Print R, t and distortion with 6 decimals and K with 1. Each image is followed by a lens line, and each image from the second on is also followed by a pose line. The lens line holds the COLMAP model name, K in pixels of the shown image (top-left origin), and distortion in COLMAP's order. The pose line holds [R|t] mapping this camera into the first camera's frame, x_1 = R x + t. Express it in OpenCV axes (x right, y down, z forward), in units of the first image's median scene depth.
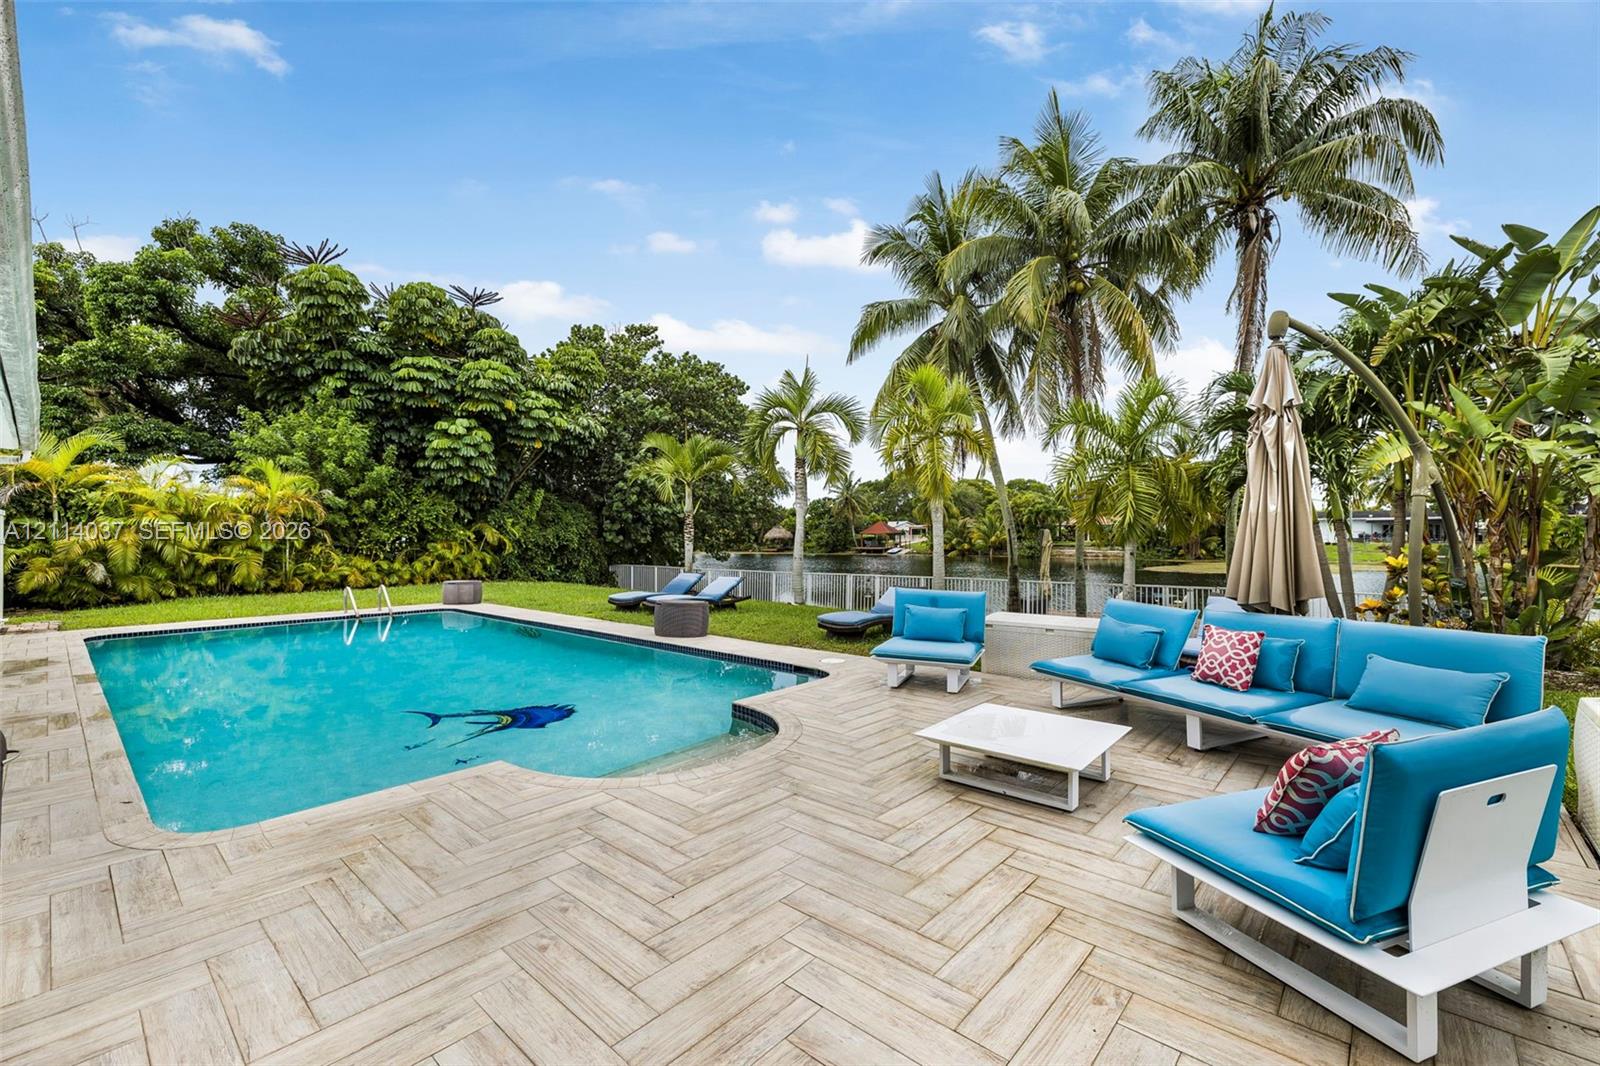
lens RADIAL K [[676.6, 0, 833.9], [0, 676.6, 532.9], [0, 0, 1]] dist [0.001889, 0.001290]
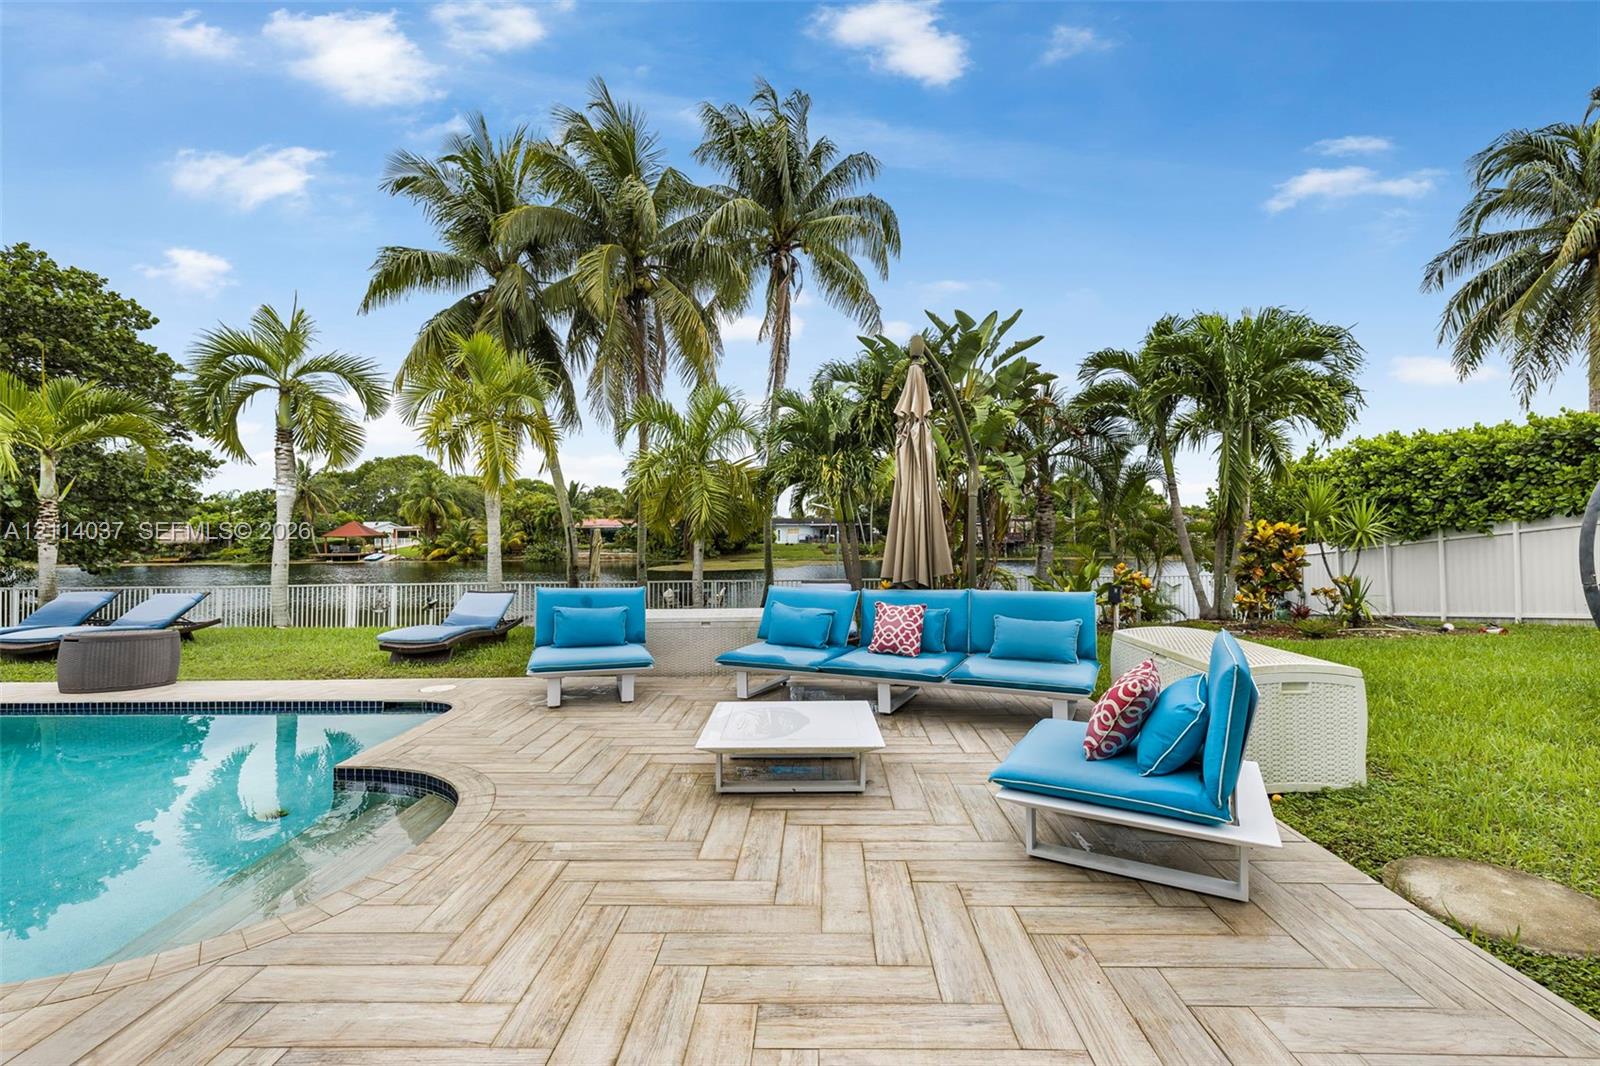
lens RADIAL K [[676.6, 0, 805.9], [0, 676.6, 537.8], [0, 0, 1]] dist [0.001889, 0.001290]
pose [[0.769245, -0.002295, 0.638950, -0.099804], [0.002451, 0.999997, 0.000640, 0.010665], [-0.638950, 0.001074, 0.769248, 0.082129]]
